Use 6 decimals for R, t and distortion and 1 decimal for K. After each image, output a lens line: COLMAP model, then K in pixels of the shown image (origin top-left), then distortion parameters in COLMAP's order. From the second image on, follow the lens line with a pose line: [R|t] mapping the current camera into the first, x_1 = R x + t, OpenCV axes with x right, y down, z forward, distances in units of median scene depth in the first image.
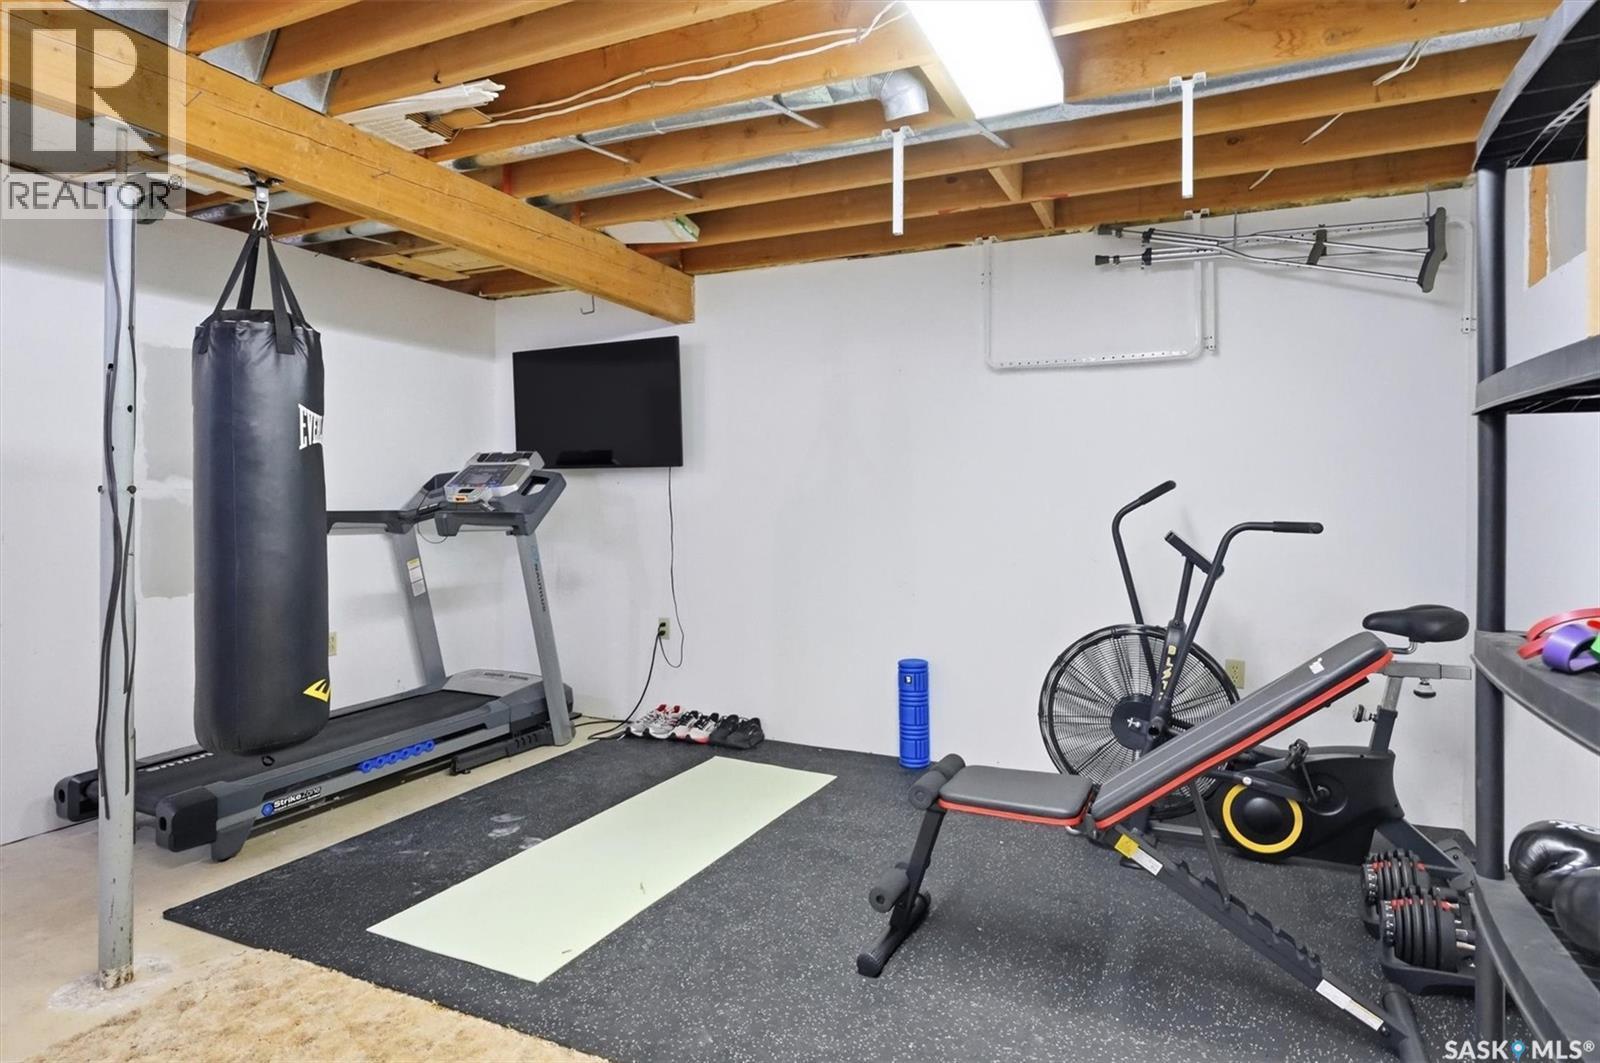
lens RADIAL K [[866.9, 0, 796.8], [0, 866.9, 512.1], [0, 0, 1]] dist [0.031415, -0.000052]
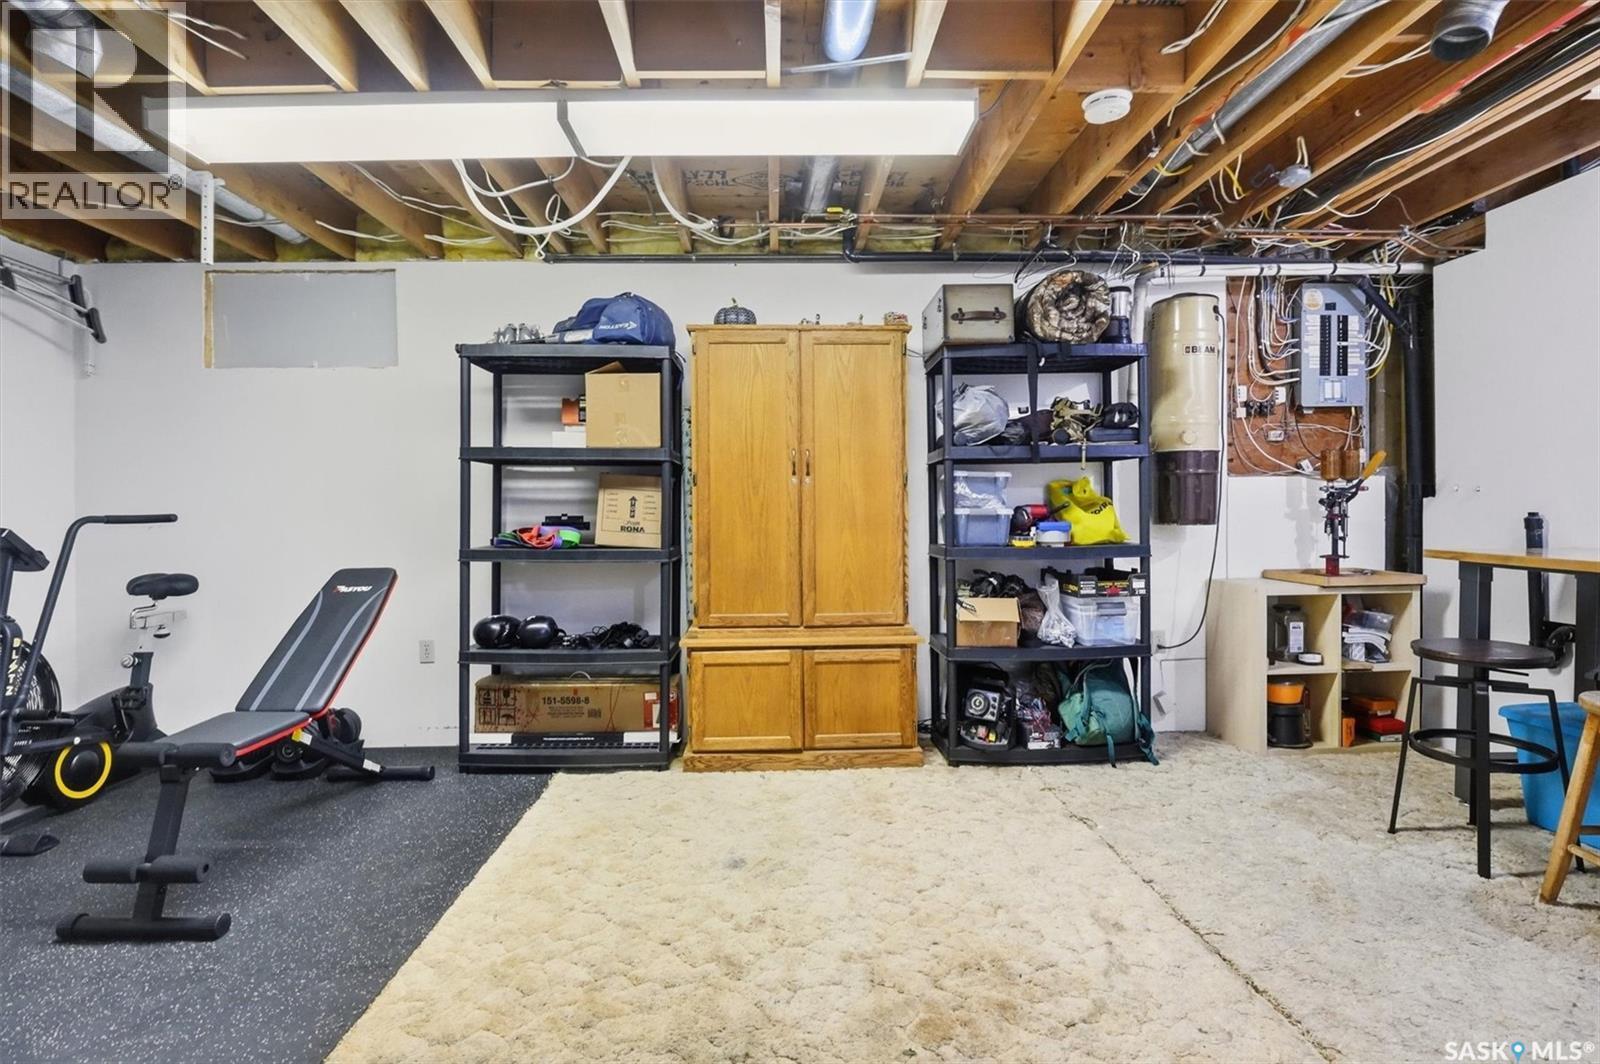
lens RADIAL K [[791.0, 0, 791.9], [0, 791.0, 510.3], [0, 0, 1]] dist [0.002414, 0.000510]
pose [[-0.436505, 0.001060, 0.899701, -0.855263], [0.018401, 0.999801, 0.007750, 0.013149], [-0.899513, 0.019938, -0.436438, 0.618249]]
